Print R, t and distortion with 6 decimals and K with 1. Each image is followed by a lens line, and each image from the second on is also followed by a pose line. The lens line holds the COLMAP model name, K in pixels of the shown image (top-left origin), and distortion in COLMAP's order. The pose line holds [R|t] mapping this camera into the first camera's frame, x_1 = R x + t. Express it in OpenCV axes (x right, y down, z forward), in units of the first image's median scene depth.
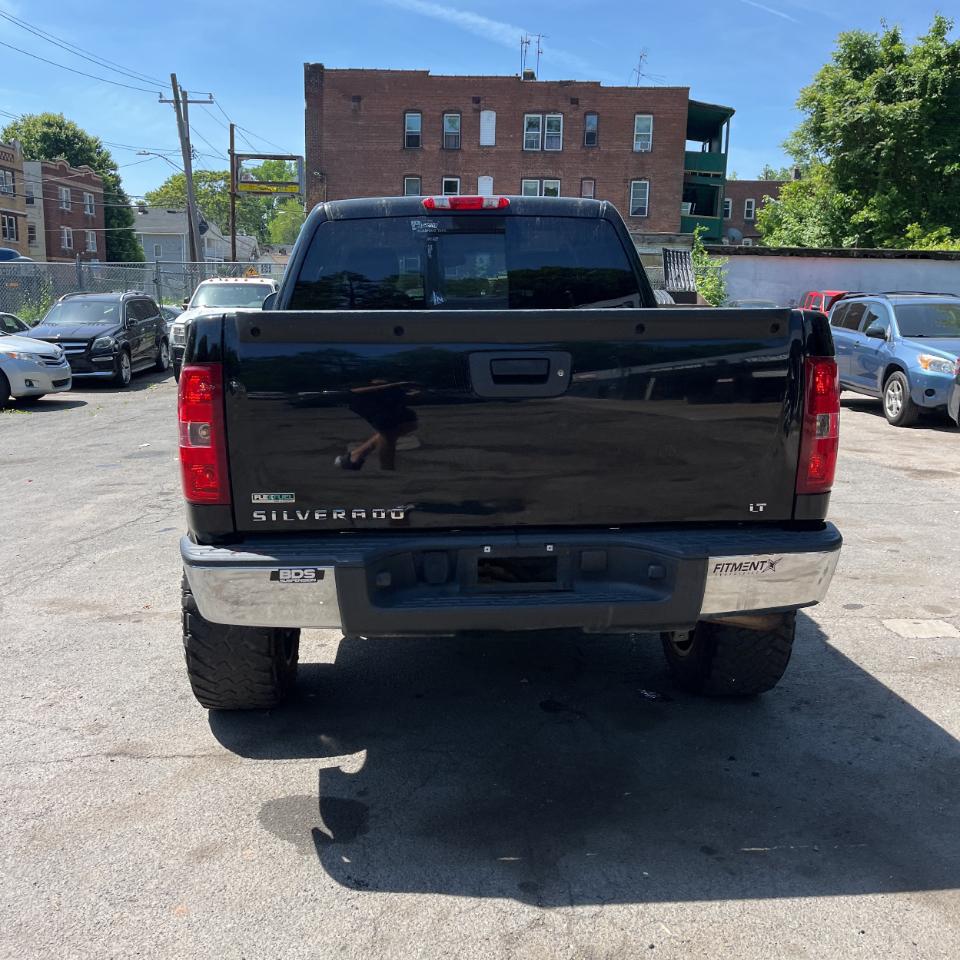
lens RADIAL K [[971.6, 0, 470.2], [0, 971.6, 485.6], [0, 0, 1]] dist [0.025812, 0.000000]
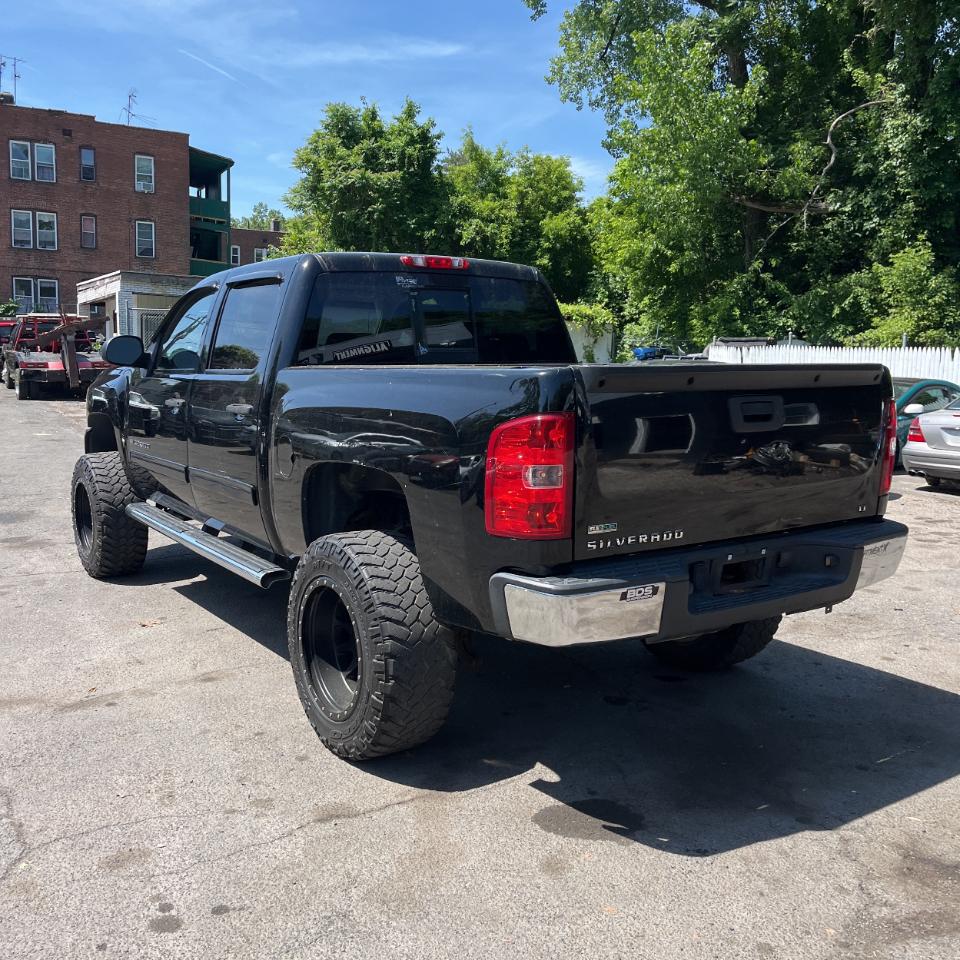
lens RADIAL K [[971.6, 0, 476.6], [0, 971.6, 472.2], [0, 0, 1]] dist [0.025812, 0.000000]
pose [[0.861767, -0.054227, 0.504397, -0.053842], [0.082240, 0.996052, -0.033425, -0.001624], [-0.500593, 0.070286, 0.862825, 0.005482]]
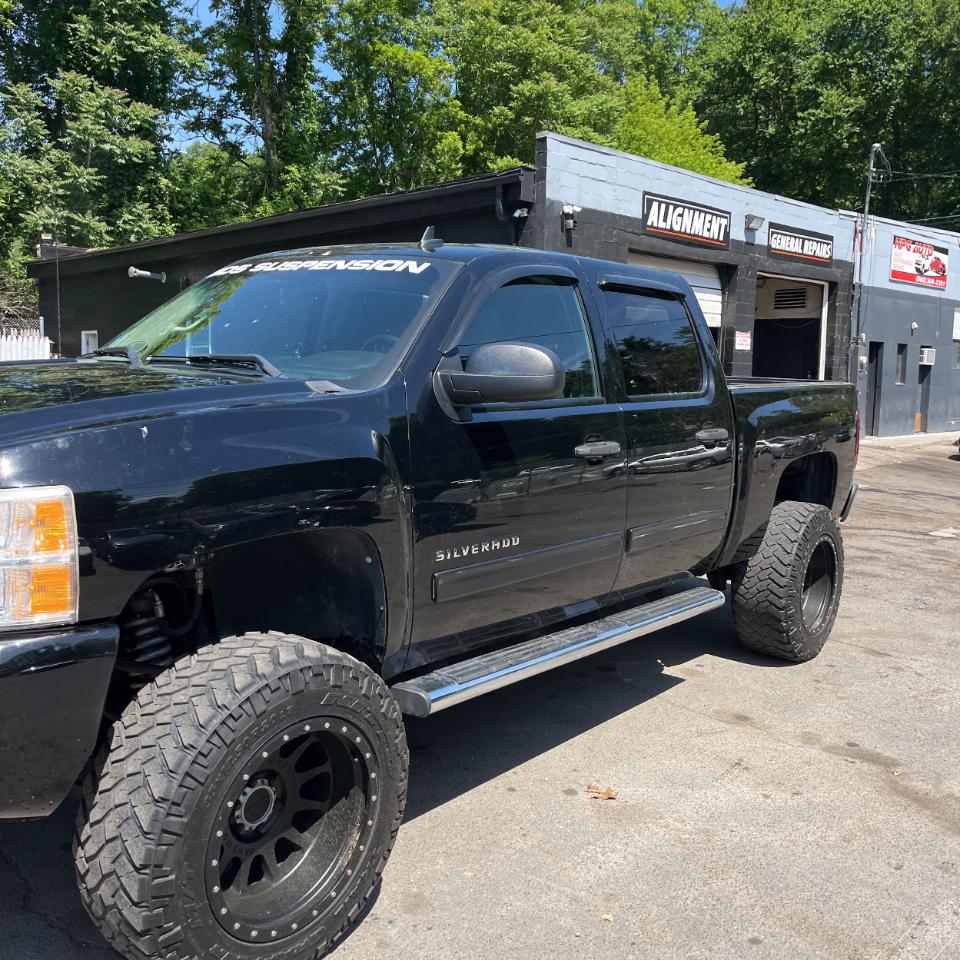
lens RADIAL K [[971.6, 0, 472.3], [0, 971.6, 470.9], [0, 0, 1]] dist [0.025812, 0.000000]
pose [[-0.723289, -0.101300, 0.683075, -0.072653], [0.091153, 0.966520, 0.239855, -0.036243], [-0.684503, 0.235749, -0.689839, 0.193314]]
